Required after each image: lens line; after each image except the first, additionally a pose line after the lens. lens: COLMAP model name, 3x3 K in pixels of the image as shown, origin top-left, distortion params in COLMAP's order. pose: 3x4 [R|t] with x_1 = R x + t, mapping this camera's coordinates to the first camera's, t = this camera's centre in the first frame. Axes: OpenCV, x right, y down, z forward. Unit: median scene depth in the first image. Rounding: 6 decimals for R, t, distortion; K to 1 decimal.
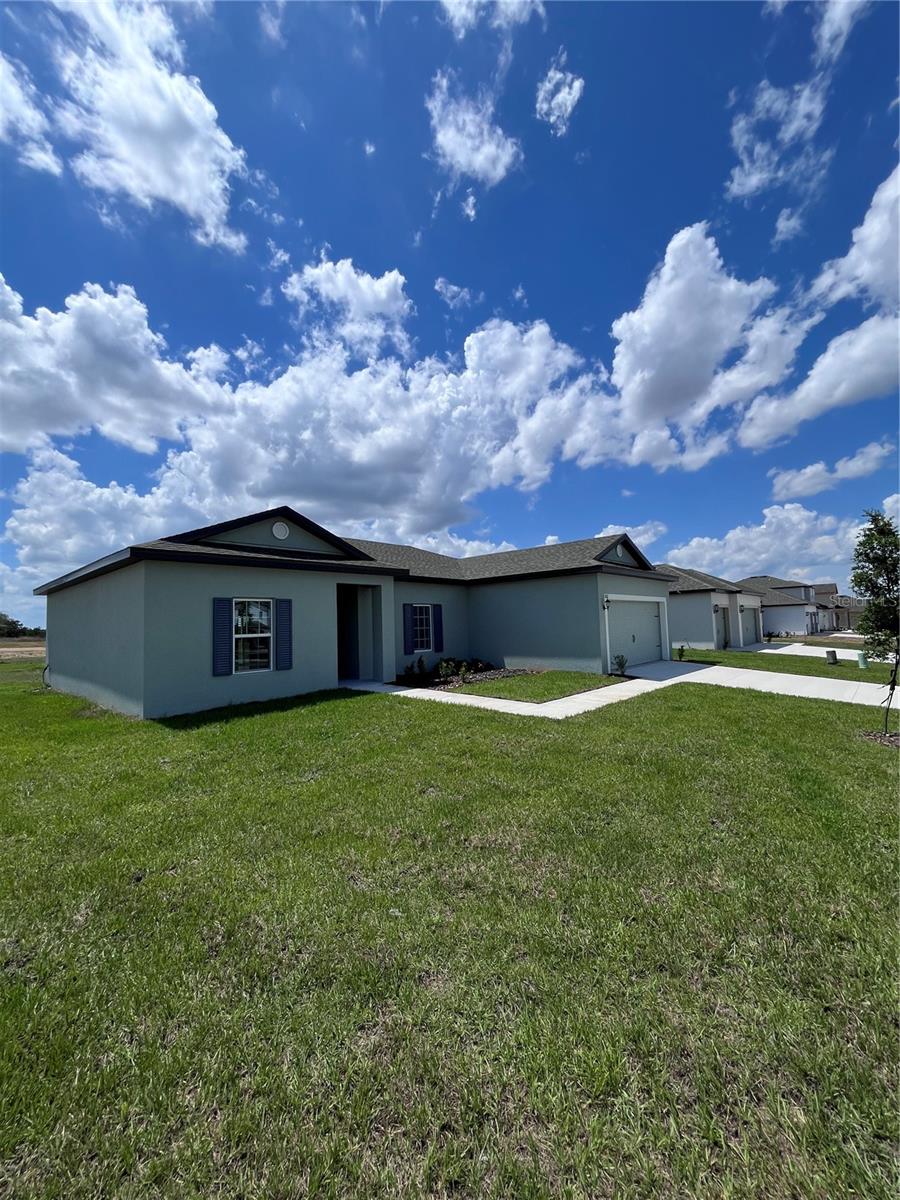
lens RADIAL K [[485.4, 0, 449.8], [0, 485.4, 599.4], [0, 0, 1]] dist [-0.002237, 0.000954]
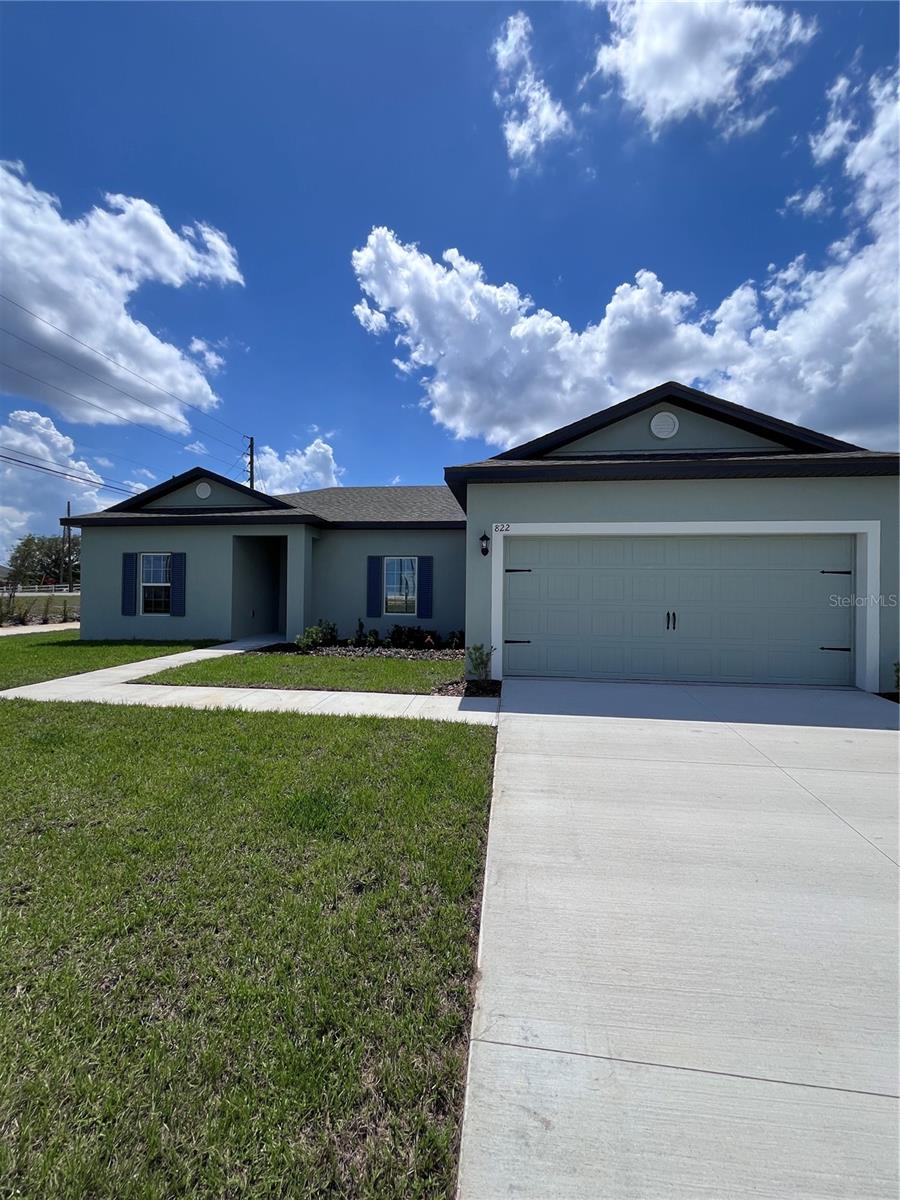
lens RADIAL K [[485.4, 0, 449.4], [0, 485.4, 595.9], [0, 0, 1]] dist [-0.002237, 0.000954]
pose [[0.582994, 0.033416, -0.811789, 0.926739], [0.013370, 0.998624, 0.050708, 0.050135], [0.812367, -0.040416, 0.581745, 0.855715]]
